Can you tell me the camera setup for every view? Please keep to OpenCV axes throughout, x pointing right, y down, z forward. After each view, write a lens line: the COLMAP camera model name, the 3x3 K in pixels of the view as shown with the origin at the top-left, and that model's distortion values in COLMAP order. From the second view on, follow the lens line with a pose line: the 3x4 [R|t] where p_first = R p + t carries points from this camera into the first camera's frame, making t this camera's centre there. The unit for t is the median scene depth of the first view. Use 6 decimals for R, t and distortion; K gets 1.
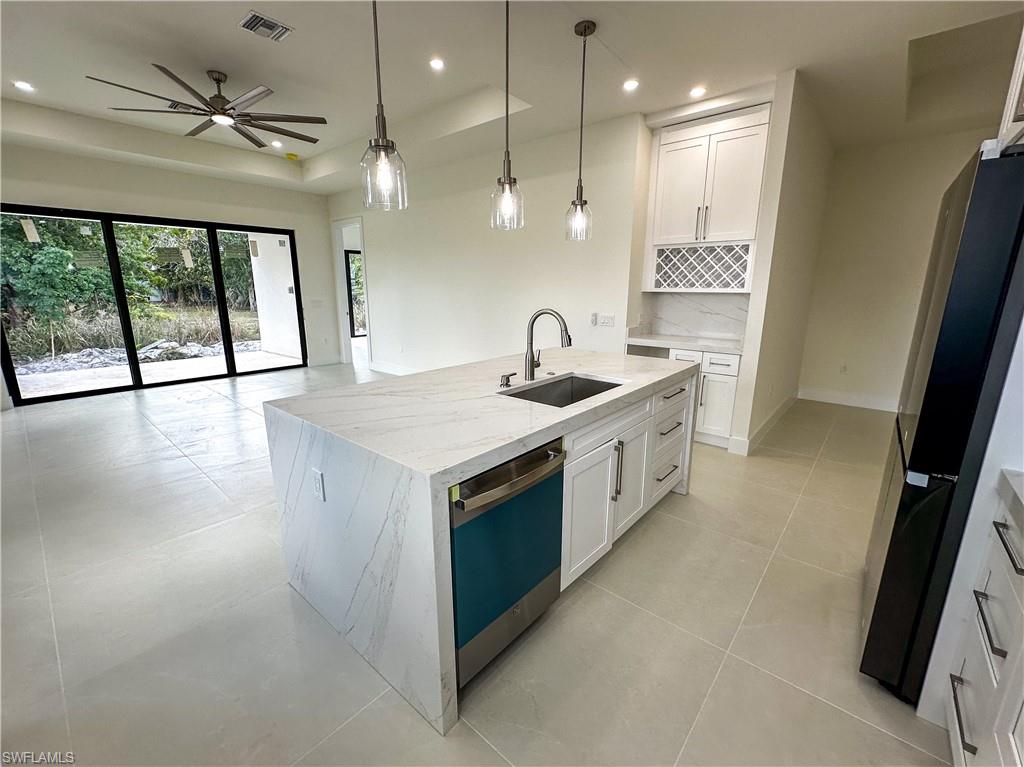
lens RADIAL K [[413.4, 0, 508.0], [0, 413.4, 385.3], [0, 0, 1]] dist [-0.002263, 0.000091]
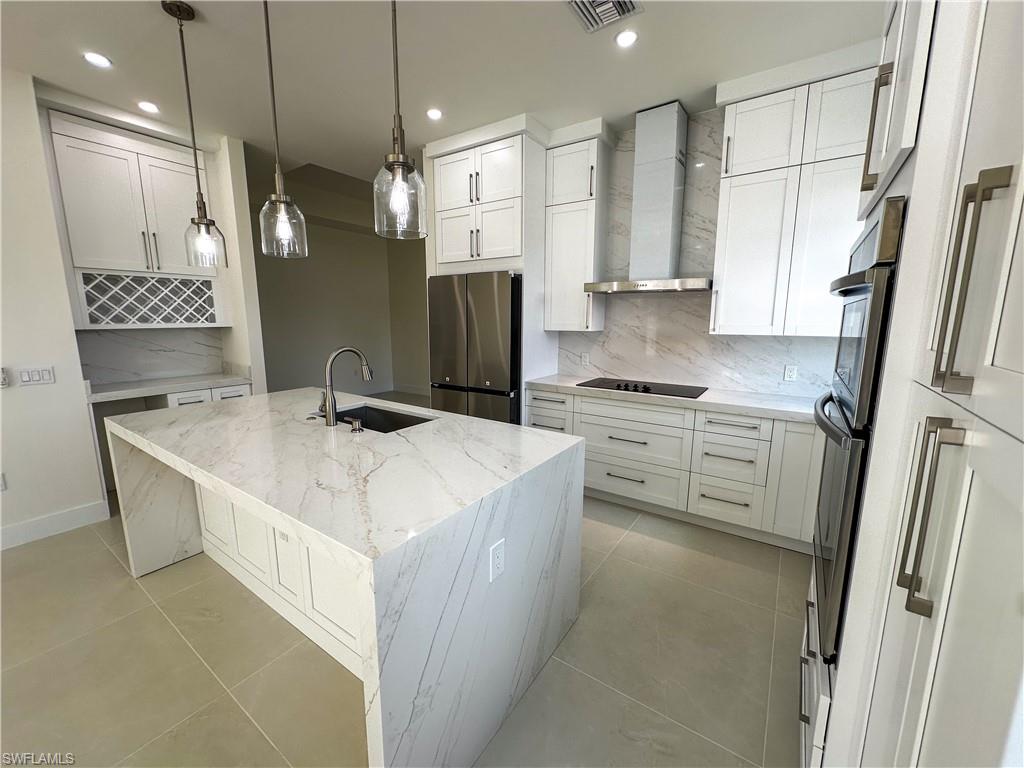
lens RADIAL K [[413.4, 0, 504.6], [0, 413.4, 383.7], [0, 0, 1]] dist [-0.002263, 0.000091]
pose [[-0.115818, -0.159056, 0.980453, -0.514836], [0.232981, 0.955207, 0.182482, -0.106156], [-0.965560, 0.249561, -0.073573, 0.403641]]
